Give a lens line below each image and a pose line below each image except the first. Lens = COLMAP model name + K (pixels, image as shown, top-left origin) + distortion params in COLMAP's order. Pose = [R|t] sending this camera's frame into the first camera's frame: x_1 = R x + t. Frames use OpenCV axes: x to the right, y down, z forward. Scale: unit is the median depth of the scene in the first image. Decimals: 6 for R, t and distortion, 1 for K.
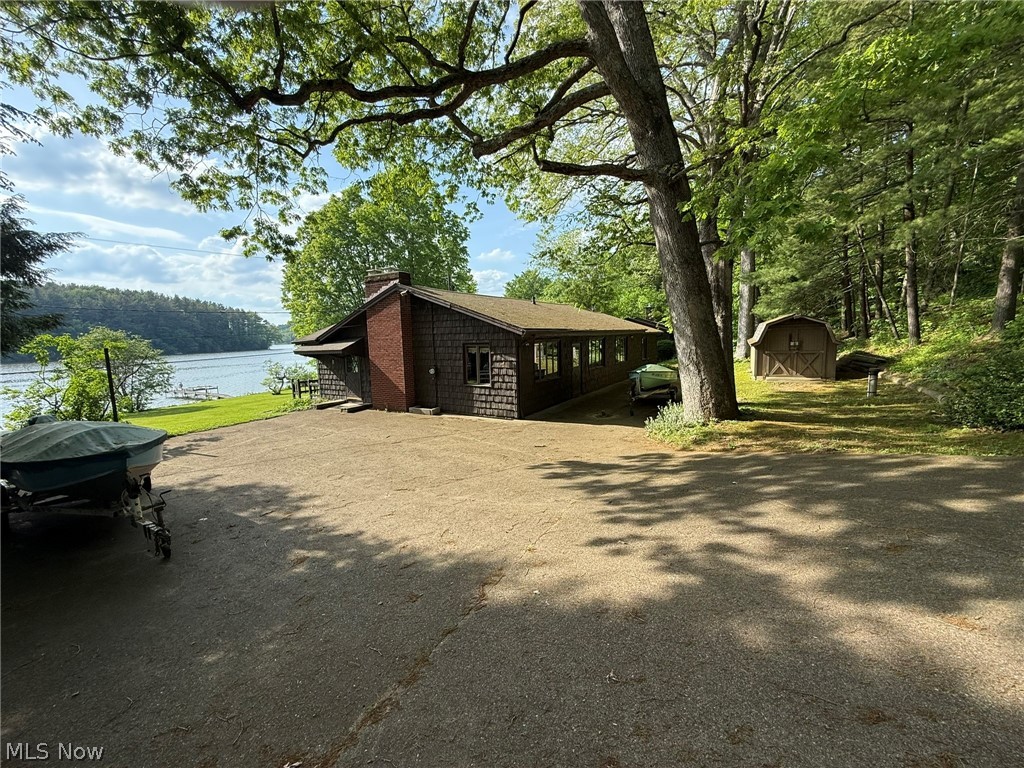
lens RADIAL K [[408.1, 0, 509.4], [0, 408.1, 381.6], [0, 0, 1]] dist [0.000816, -0.000711]
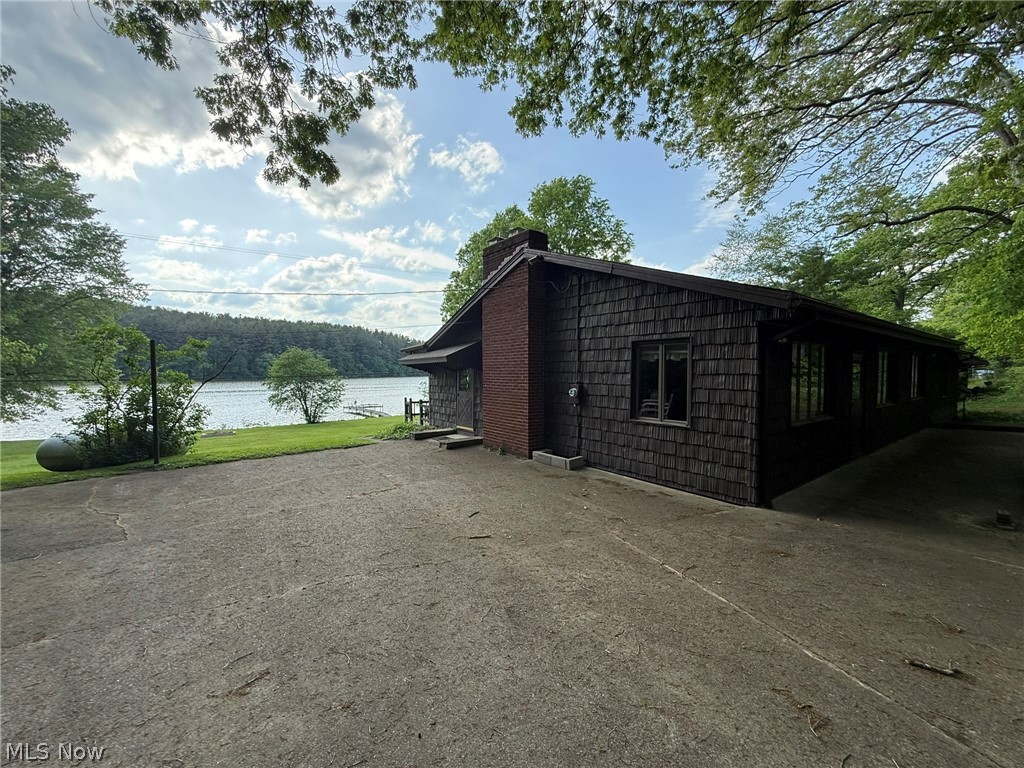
lens RADIAL K [[408.1, 0, 509.4], [0, 408.1, 387.5], [0, 0, 1]] dist [0.000816, -0.000711]
pose [[0.932054, 0.039802, -0.360128, -0.067674], [-0.062700, 0.996671, -0.052120, 0.003941], [0.356854, 0.071158, 0.931446, 0.438075]]
